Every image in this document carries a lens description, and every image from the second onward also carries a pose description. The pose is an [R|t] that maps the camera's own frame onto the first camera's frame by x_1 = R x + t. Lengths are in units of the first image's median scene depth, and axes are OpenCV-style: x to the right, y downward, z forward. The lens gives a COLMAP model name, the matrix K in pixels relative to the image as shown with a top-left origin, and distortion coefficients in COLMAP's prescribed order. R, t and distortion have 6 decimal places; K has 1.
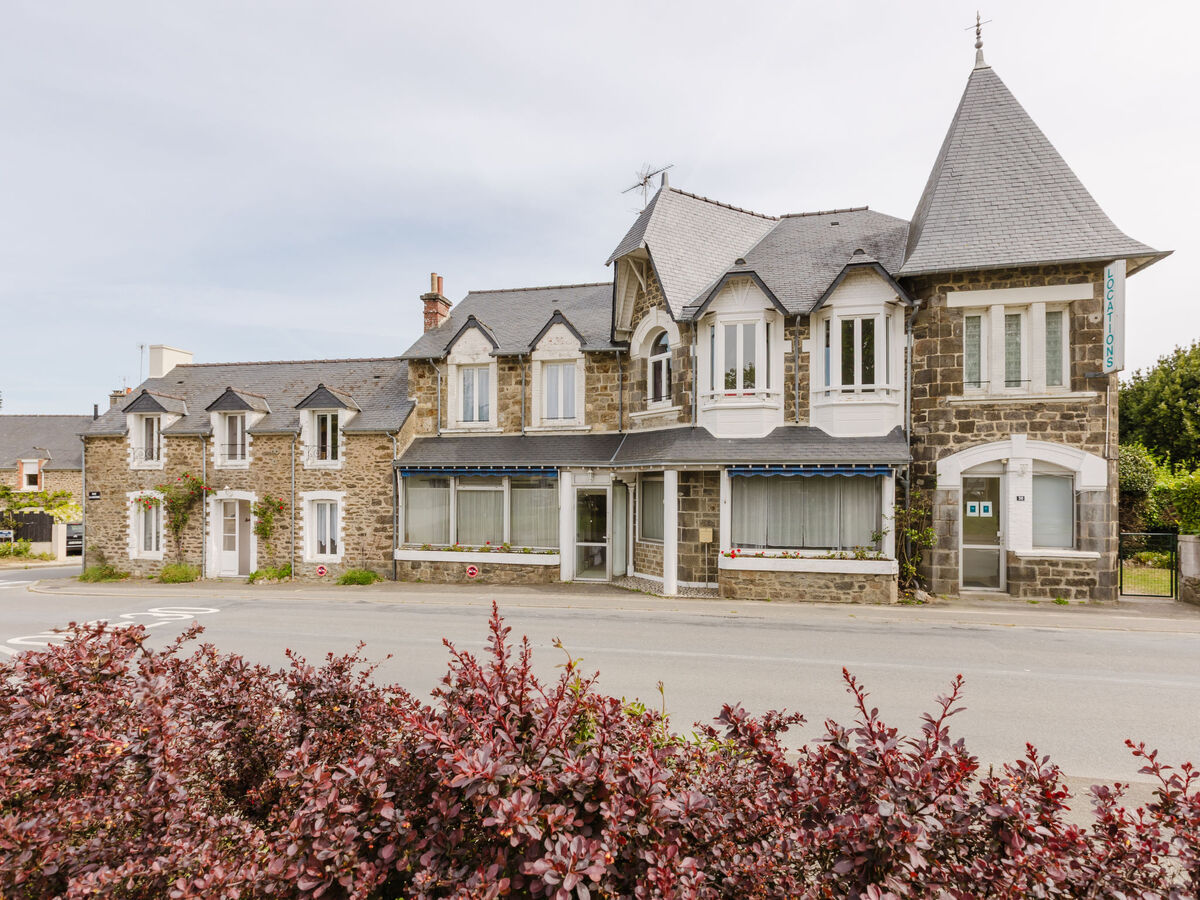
lens RADIAL K [[631.0, 0, 591.8], [0, 631.0, 462.6], [0, 0, 1]] dist [0.002341, -0.000261]
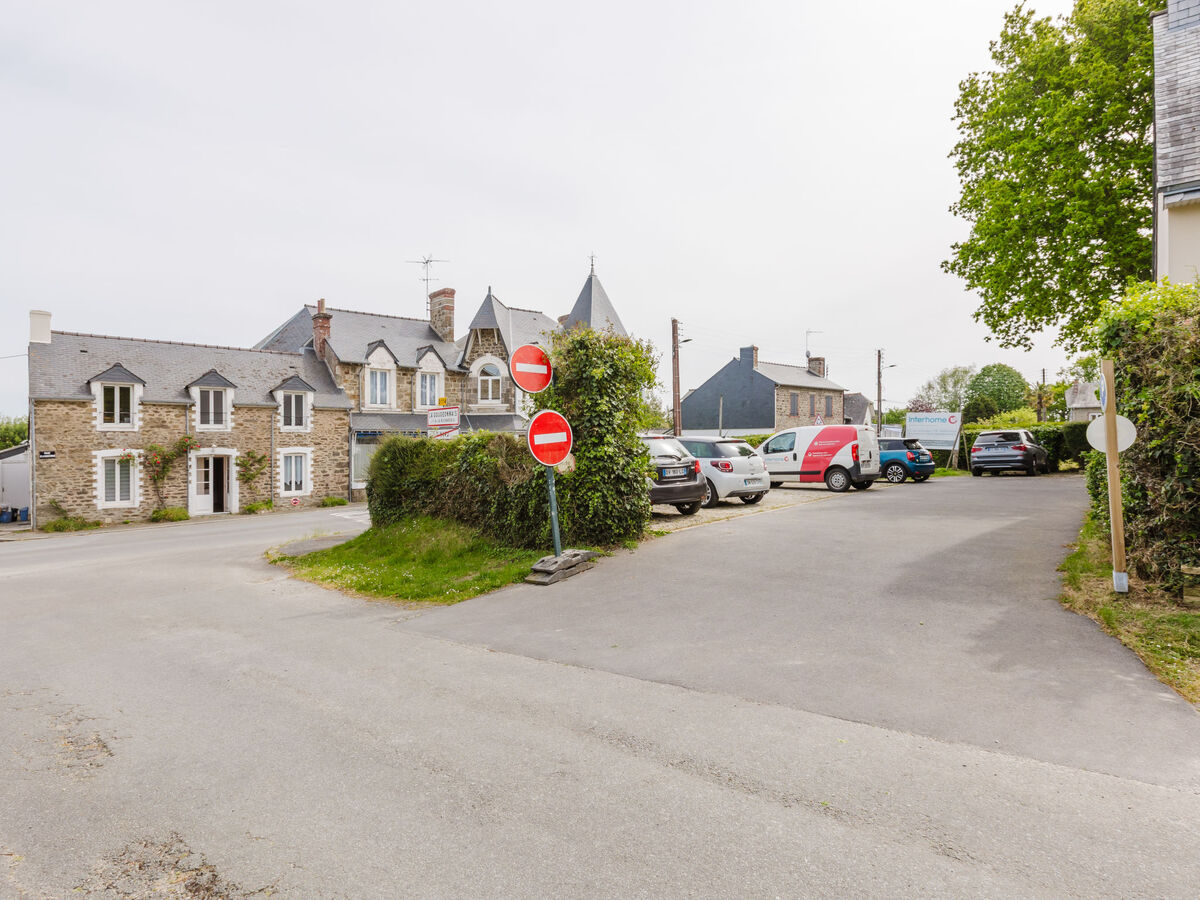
lens RADIAL K [[631.0, 0, 600.4], [0, 631.0, 444.4], [0, 0, 1]] dist [0.002341, -0.000261]
pose [[0.591936, -0.004282, 0.805973, -1.556618], [-0.004584, 0.999952, 0.008679, 0.029548], [-0.805972, -0.008832, 0.591888, -0.571162]]
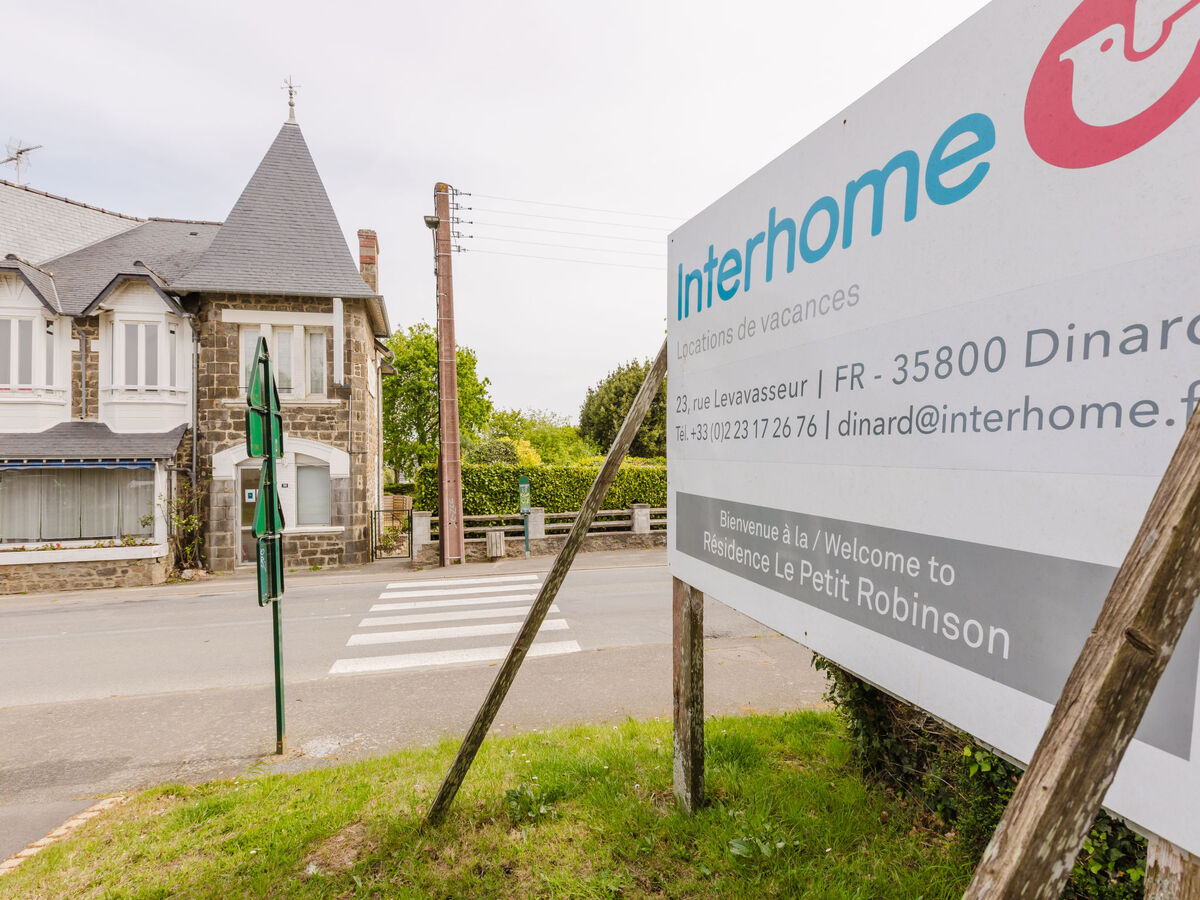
lens RADIAL K [[631.0, 0, 600.1], [0, 631.0, 443.0], [0, 0, 1]] dist [0.002341, -0.000261]
pose [[0.882481, 0.002588, 0.470342, 0.614863], [0.005951, 0.999843, -0.016667, -0.000854], [-0.470311, 0.017508, 0.882327, -0.334244]]
